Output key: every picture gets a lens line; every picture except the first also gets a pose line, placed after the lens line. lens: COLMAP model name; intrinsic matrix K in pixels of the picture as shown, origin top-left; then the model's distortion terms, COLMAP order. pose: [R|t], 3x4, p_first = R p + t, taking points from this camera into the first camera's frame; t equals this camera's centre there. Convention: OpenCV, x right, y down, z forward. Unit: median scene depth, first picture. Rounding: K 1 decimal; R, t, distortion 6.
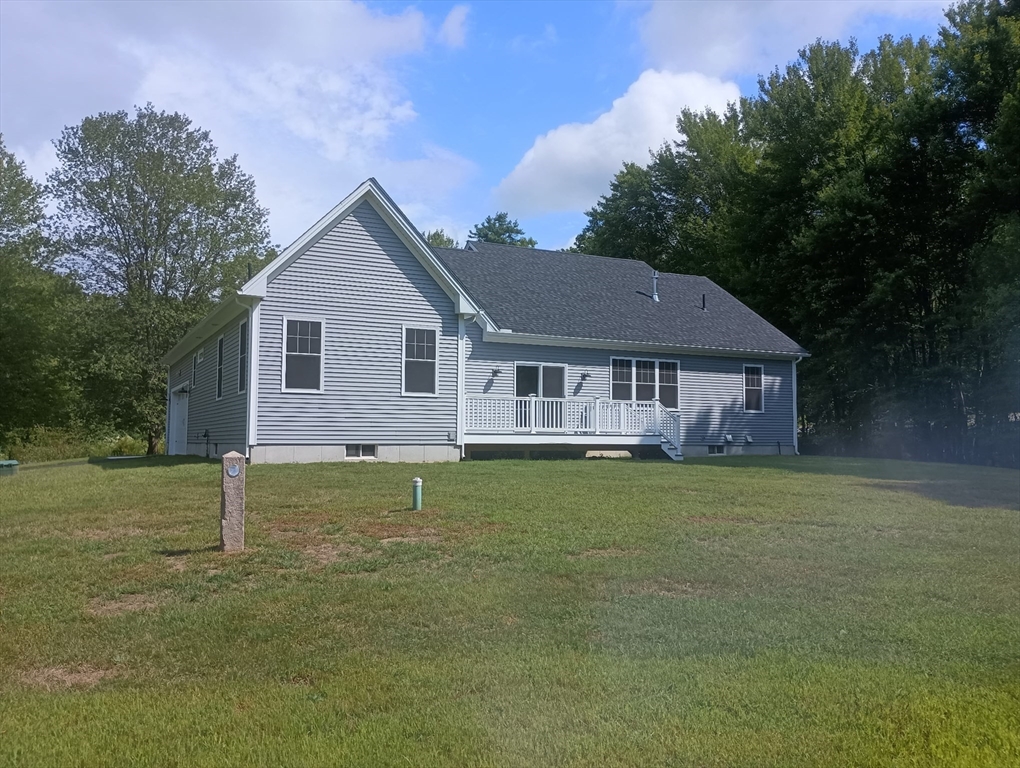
lens RADIAL K [[855.7, 0, 510.1], [0, 855.7, 387.8], [0, 0, 1]] dist [0.018790, -0.034721]
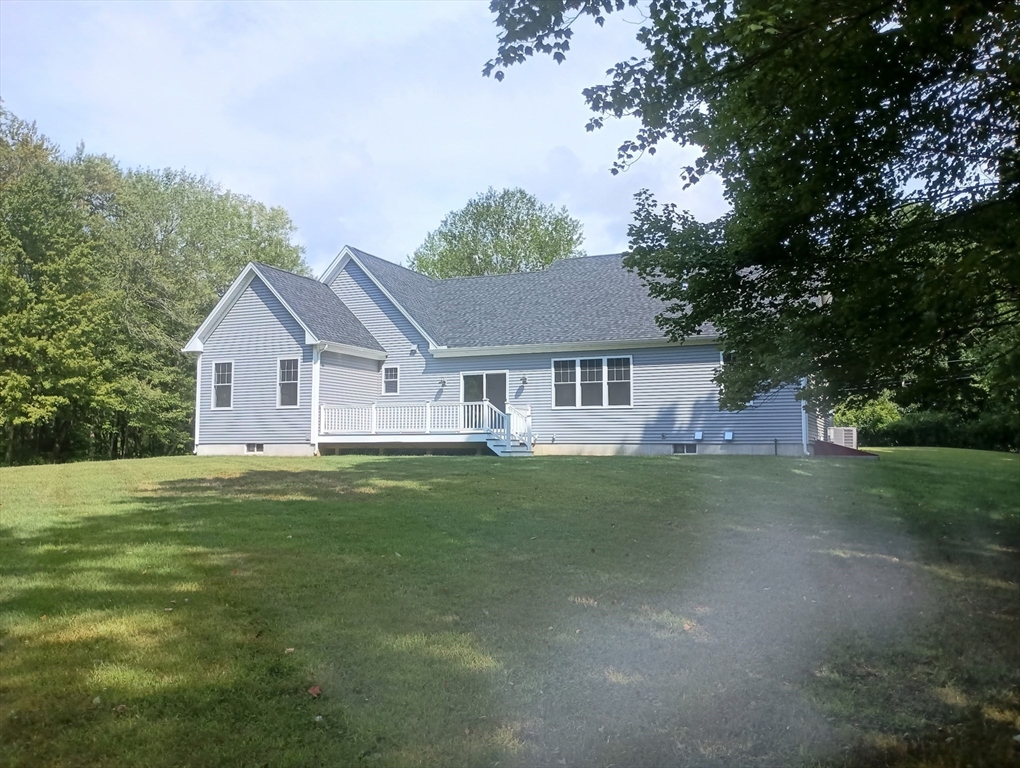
lens RADIAL K [[855.7, 0, 513.6], [0, 855.7, 386.9], [0, 0, 1]] dist [0.018790, -0.034721]
pose [[0.629097, -0.062109, -0.774842, 0.939242], [0.049811, 0.997975, -0.039553, 0.038155], [0.775729, -0.013713, 0.630917, 0.325129]]
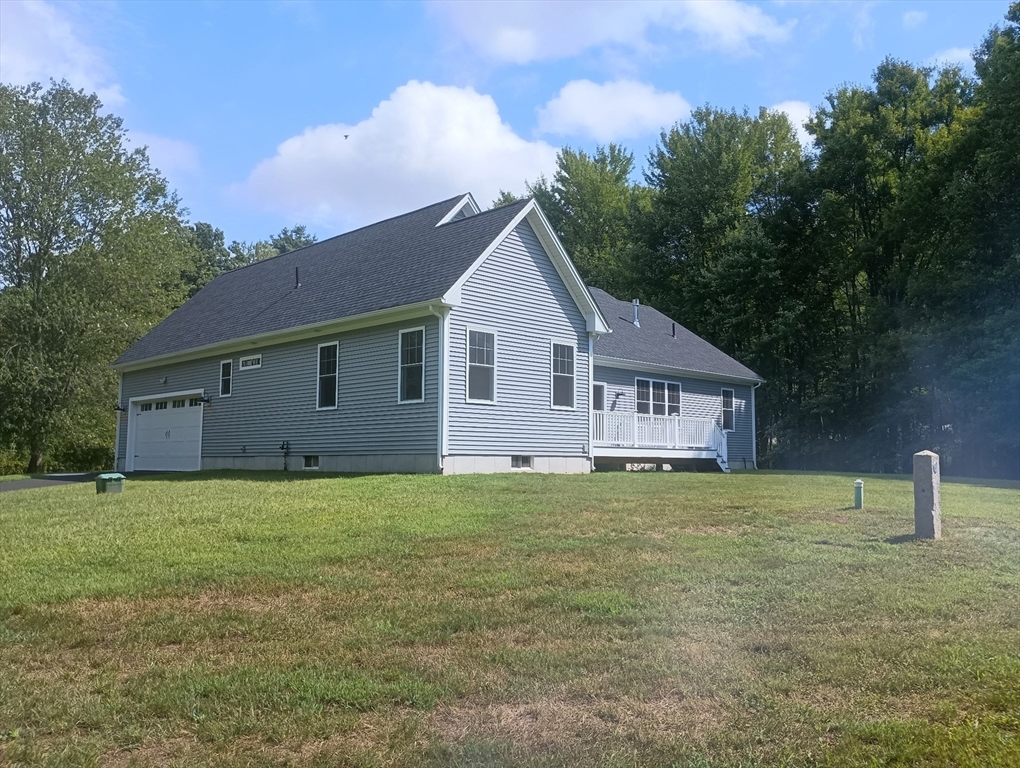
lens RADIAL K [[855.7, 0, 503.4], [0, 855.7, 377.0], [0, 0, 1]] dist [0.018790, -0.034721]
pose [[0.953630, 0.032589, 0.299211, -0.382662], [-0.021671, 0.998975, -0.039739, 0.010490], [-0.300199, 0.031412, 0.953359, 0.025800]]
